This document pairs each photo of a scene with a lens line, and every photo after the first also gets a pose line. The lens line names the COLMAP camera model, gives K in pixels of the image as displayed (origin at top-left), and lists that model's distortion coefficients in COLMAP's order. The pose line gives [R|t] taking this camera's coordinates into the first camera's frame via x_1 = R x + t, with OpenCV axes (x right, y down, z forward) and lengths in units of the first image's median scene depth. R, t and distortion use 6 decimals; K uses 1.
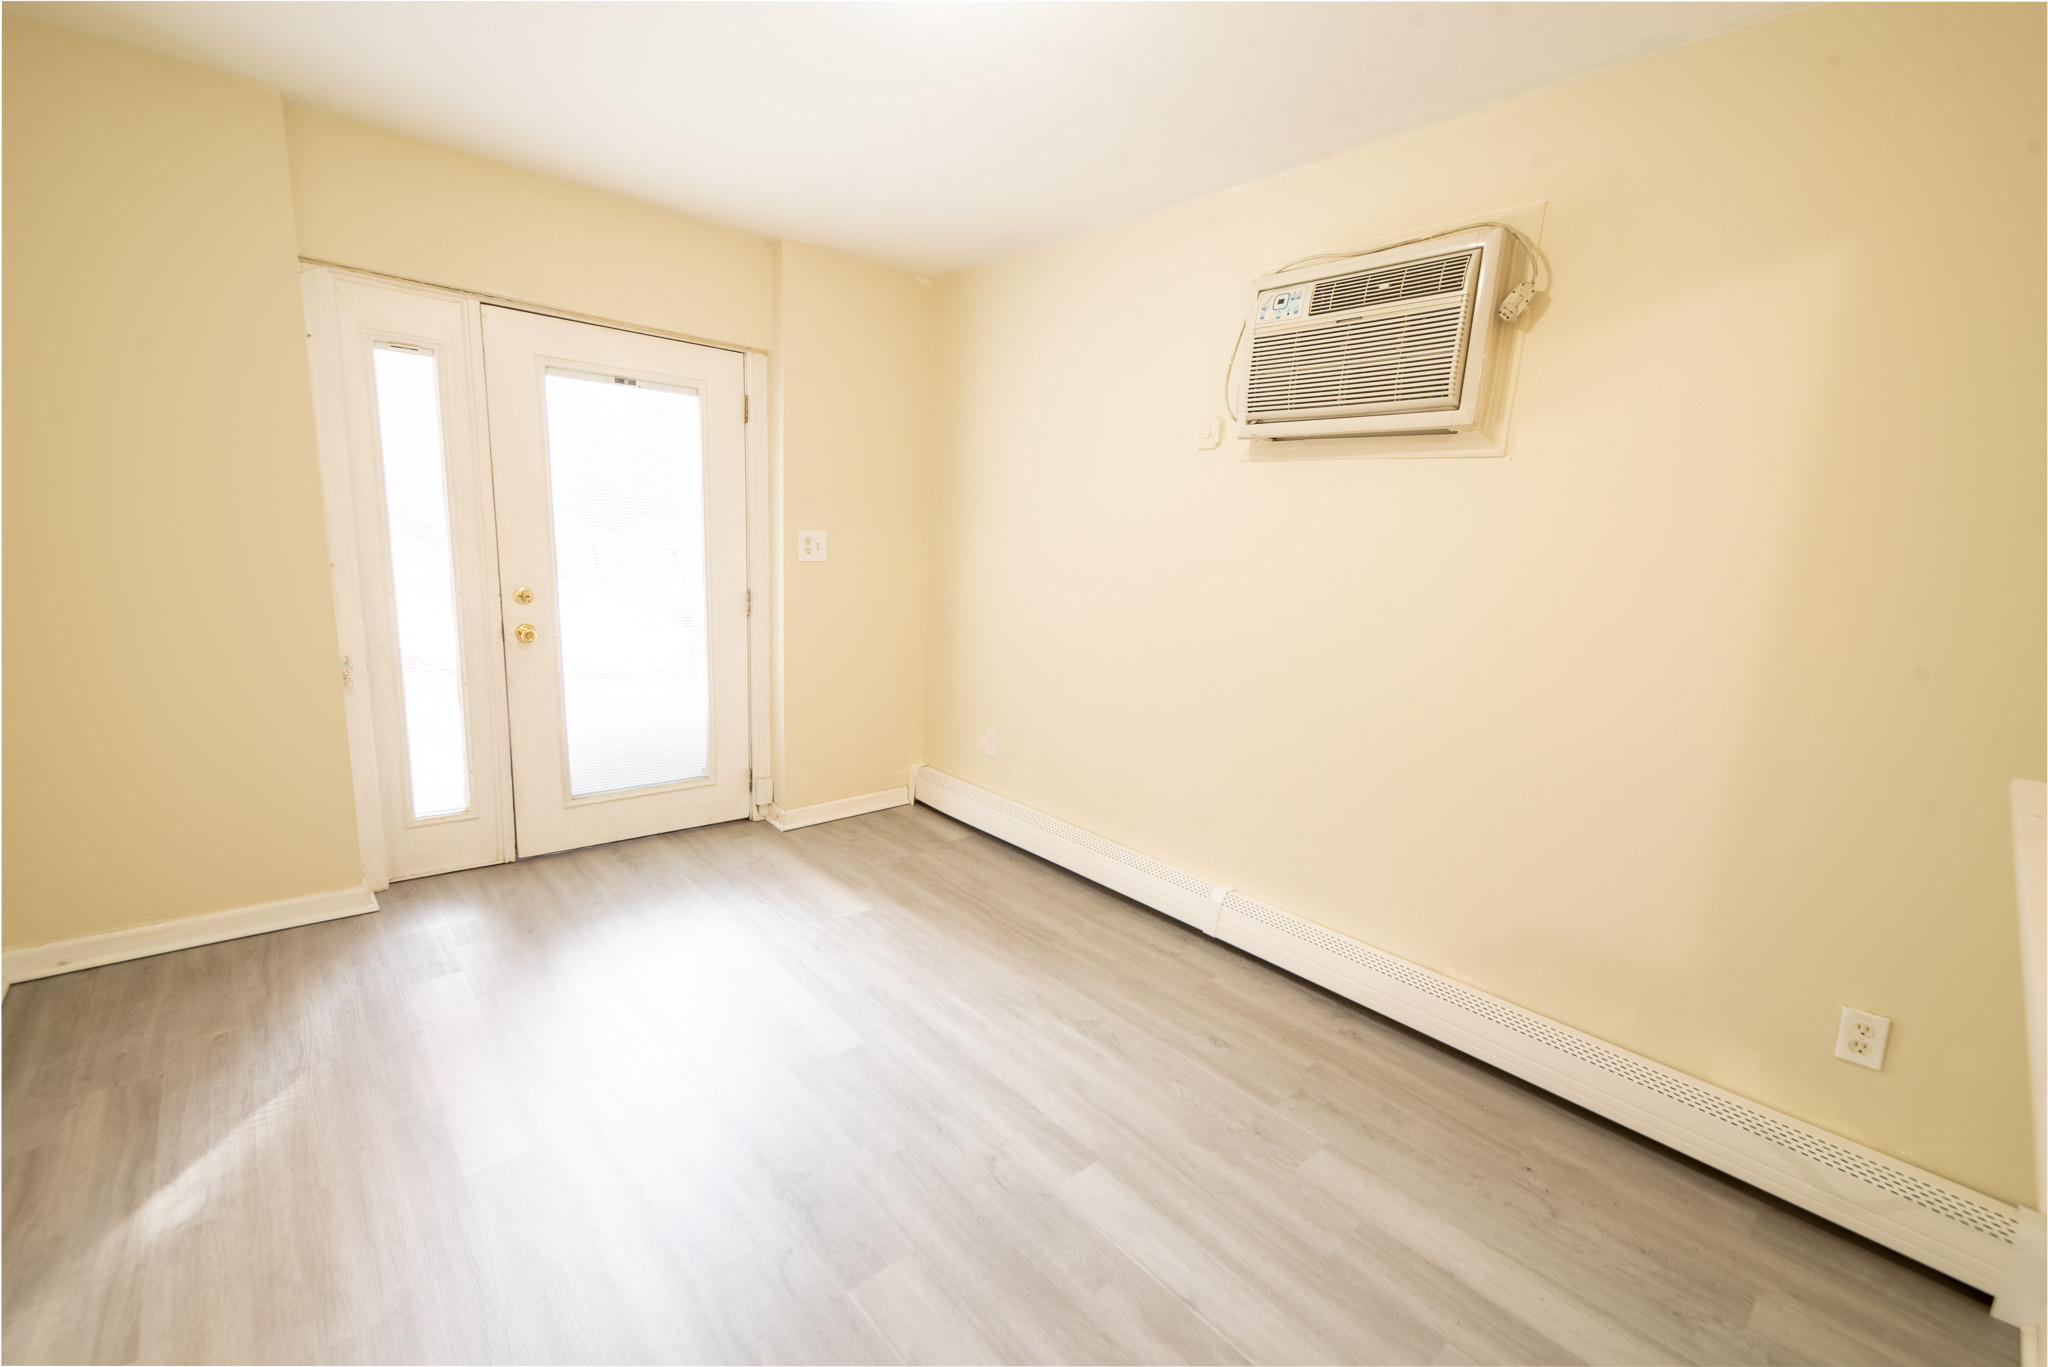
lens RADIAL K [[841.5, 0, 1025.0], [0, 841.5, 703.2], [0, 0, 1]] dist [0.008326, -0.000158]
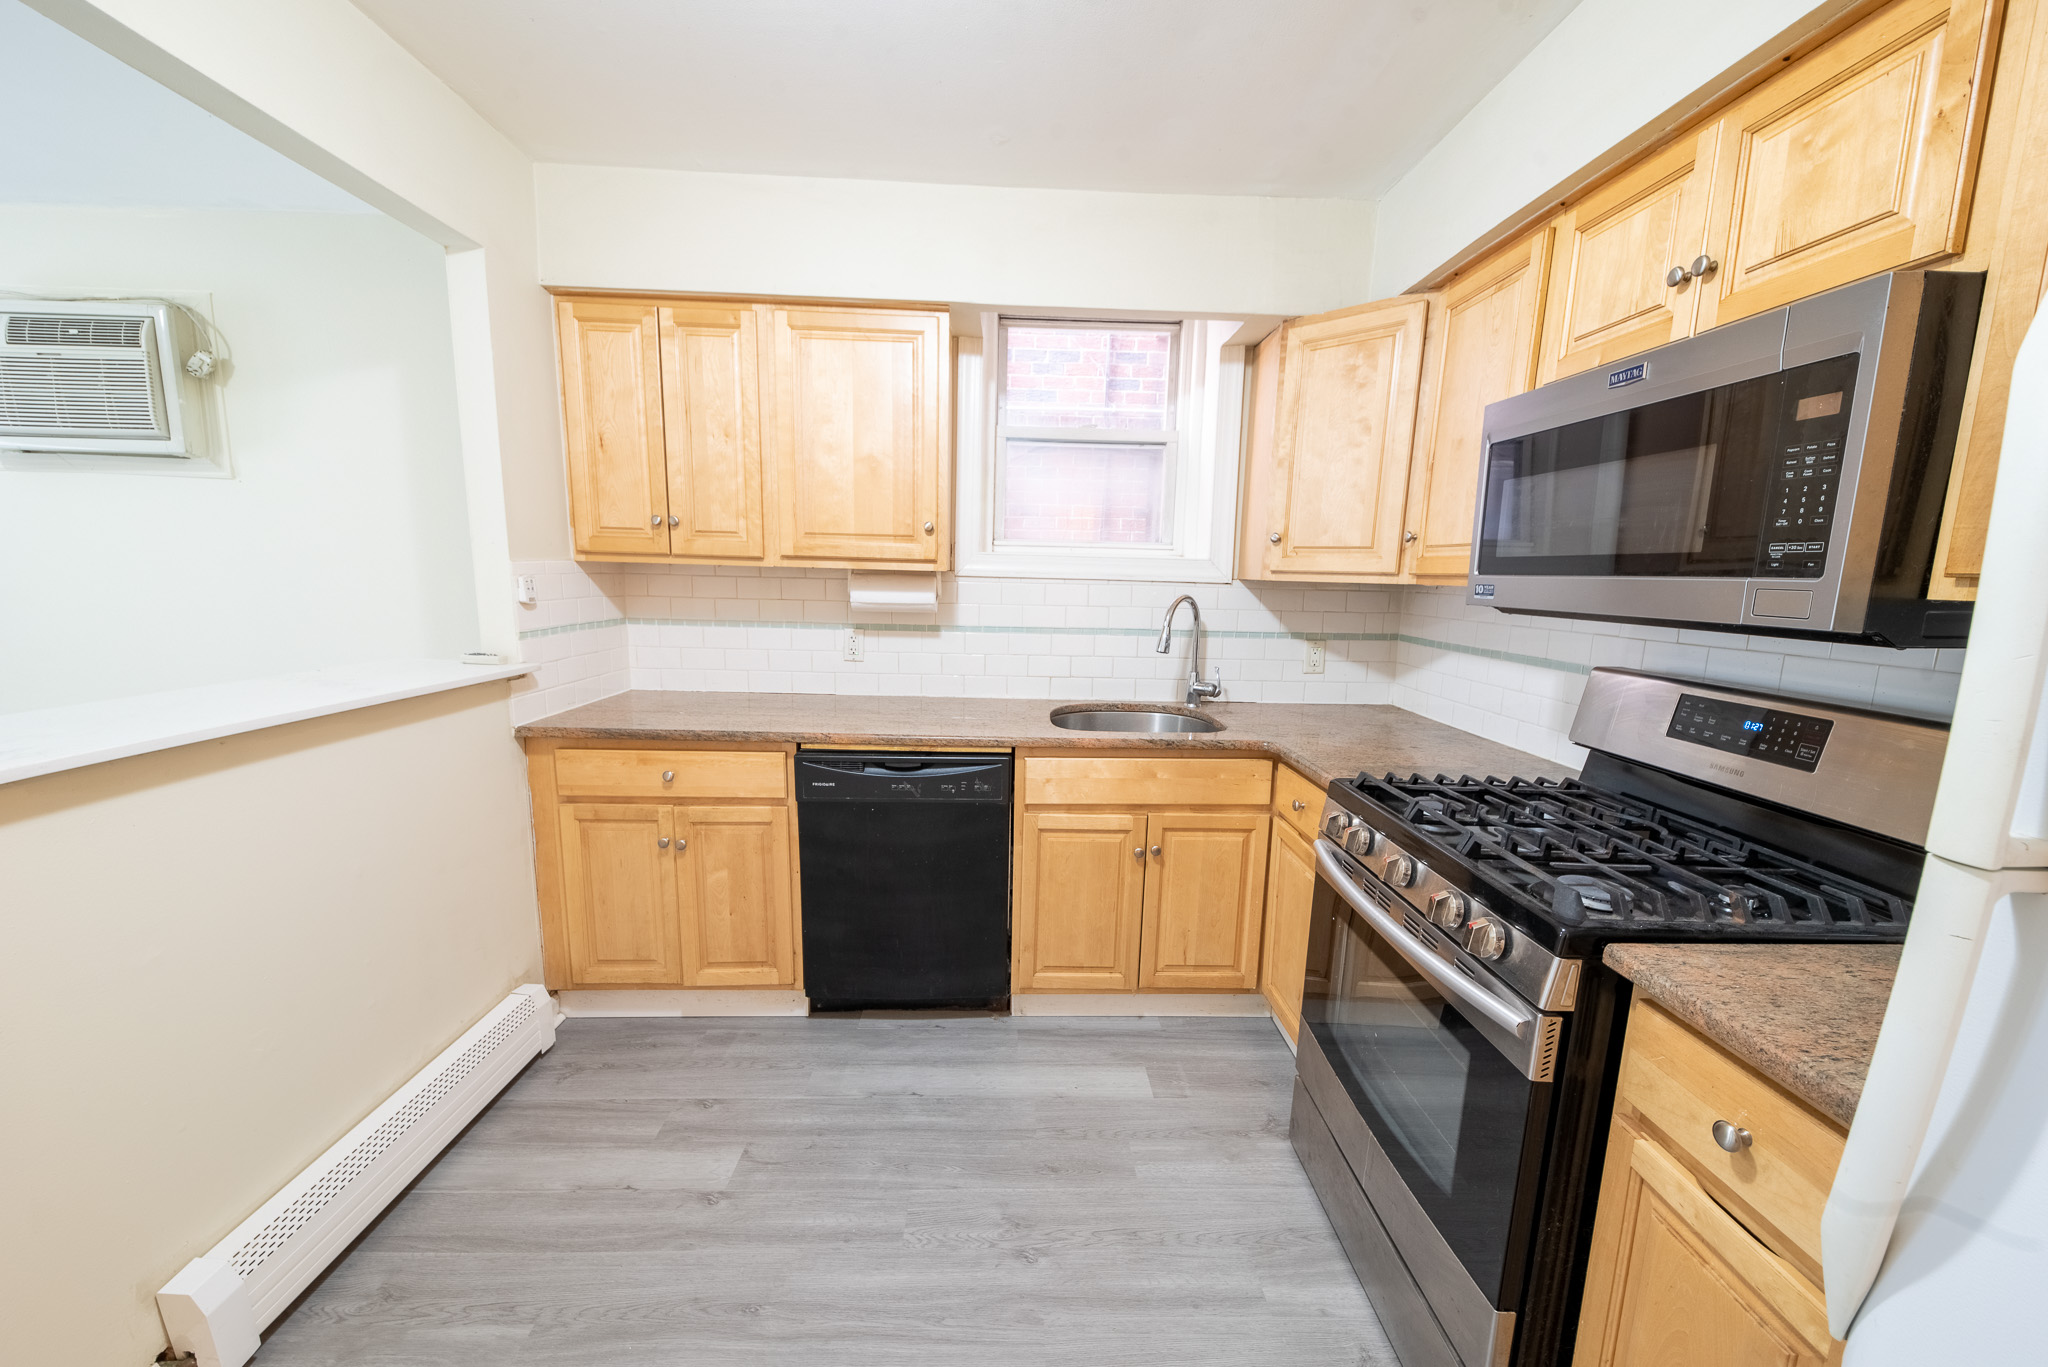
lens RADIAL K [[773.5, 0, 1027.0], [0, 773.5, 702.6], [0, 0, 1]] dist [0.017420, -0.008865]
pose [[0.651445, -0.160005, 0.741632, 0.388613], [0.154912, 0.984967, 0.076431, 0.143523], [-0.742712, 0.065097, 0.666439, -0.671259]]
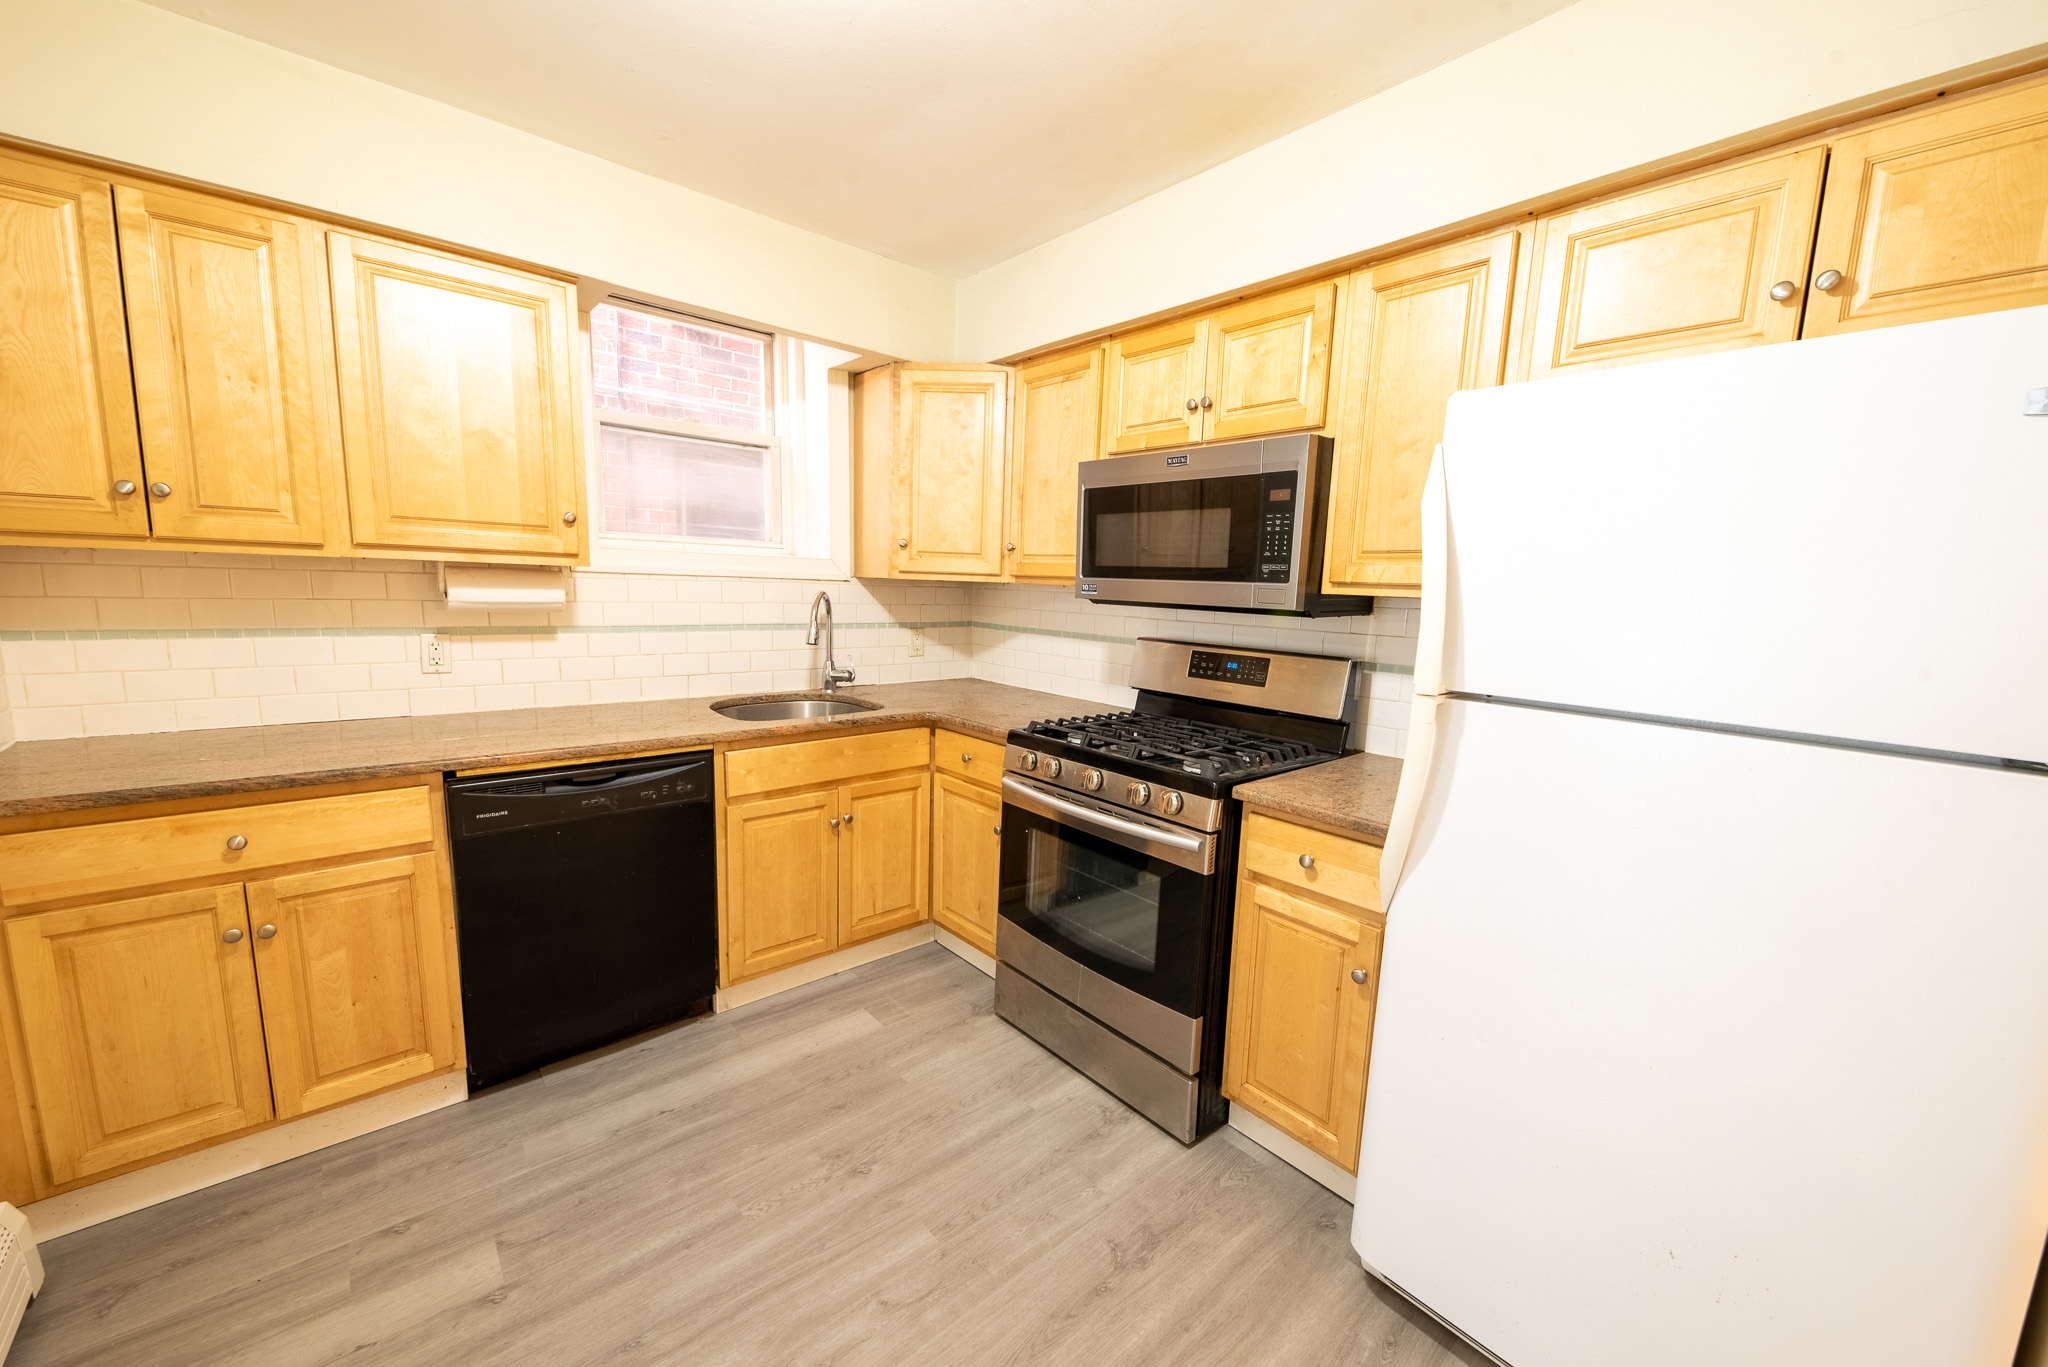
lens RADIAL K [[773.5, 0, 1027.0], [0, 773.5, 702.6], [0, 0, 1]] dist [0.017420, -0.008865]
pose [[0.022030, -0.202634, 0.979007, 0.151720], [0.160706, 0.967228, 0.196580, 0.091965], [-0.986756, 0.153001, 0.053873, -0.463660]]
